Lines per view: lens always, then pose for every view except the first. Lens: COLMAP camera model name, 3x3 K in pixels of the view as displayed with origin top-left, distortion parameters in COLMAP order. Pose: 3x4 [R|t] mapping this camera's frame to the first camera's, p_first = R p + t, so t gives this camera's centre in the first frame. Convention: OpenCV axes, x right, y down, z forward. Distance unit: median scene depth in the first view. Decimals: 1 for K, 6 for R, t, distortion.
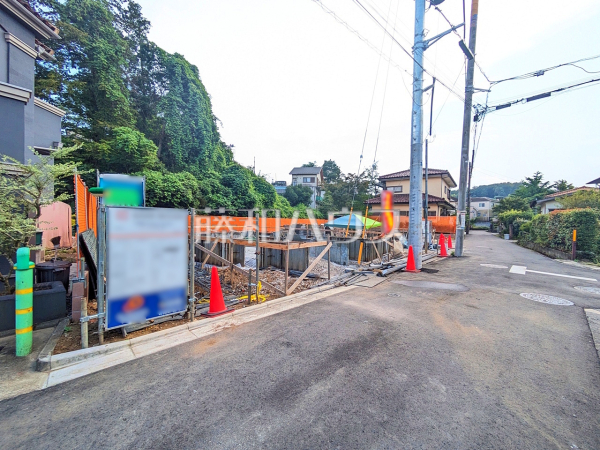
lens RADIAL K [[237.4, 0, 300.0], [0, 237.4, 225.0], [0, 0, 1]] dist [0.000904, 0.000135]
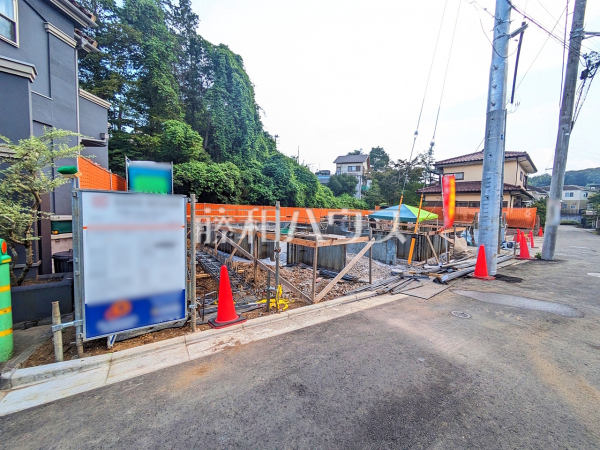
lens RADIAL K [[237.4, 0, 300.0], [0, 237.4, 225.0], [0, 0, 1]] dist [0.000904, 0.000135]
pose [[0.982792, 0.019813, -0.183651, 0.024411], [-0.012546, 0.999095, 0.040650, -0.001180], [0.184290, -0.037647, 0.982151, 0.127715]]
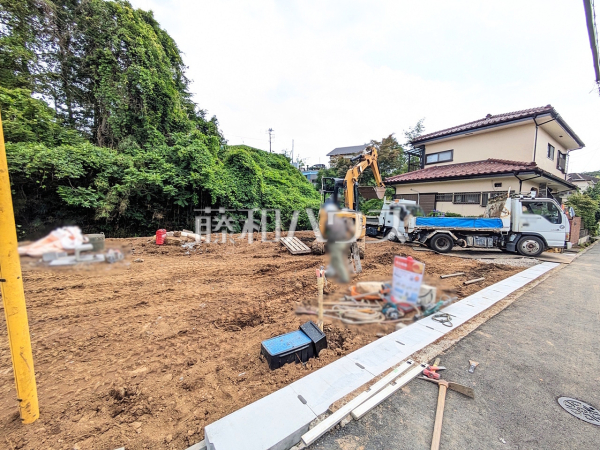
lens RADIAL K [[236.8, 0, 300.0], [0, 236.8, 226.3], [0, 0, 1]] dist [-0.001134, -0.000164]
pose [[0.949397, 0.022239, -0.313290, 0.975746], [-0.009064, 0.999015, 0.043446, -0.007571], [0.313948, -0.038408, 0.948663, 1.253045]]
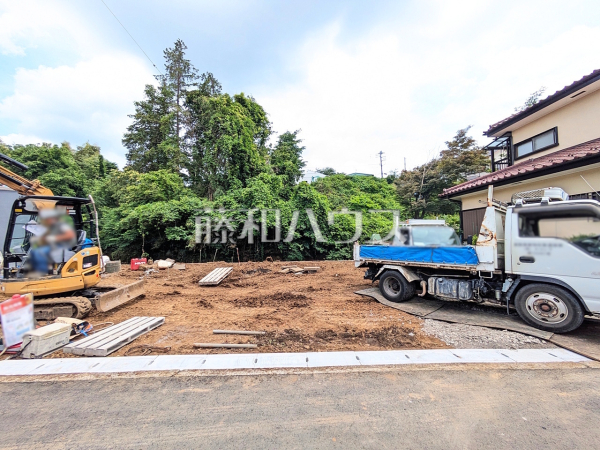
lens RADIAL K [[237.4, 0, 300.0], [0, 237.4, 225.0], [0, 0, 1]] dist [0.000904, 0.000135]
pose [[0.614716, -0.068198, -0.785795, 1.720574], [0.013661, 0.997026, -0.075844, -0.018925], [0.788630, 0.035887, 0.613819, 1.892777]]
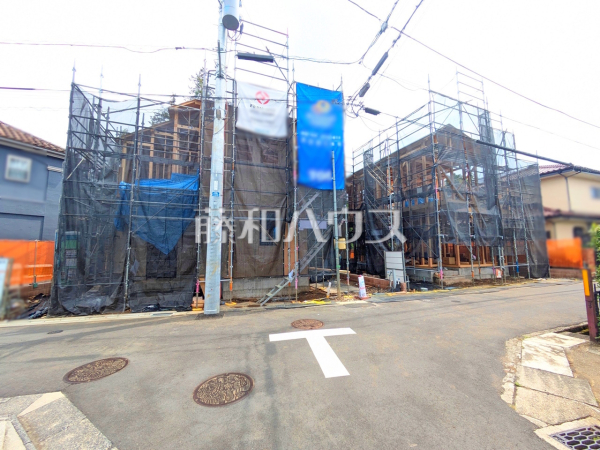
lens RADIAL K [[237.4, 0, 300.0], [0, 237.4, 225.0], [0, 0, 1]] dist [0.000904, 0.000135]
pose [[0.836340, -0.084895, -0.541598, 1.174289], [0.016484, 0.991384, -0.129944, -0.015031], [0.547963, 0.099750, 0.830534, 0.409501]]
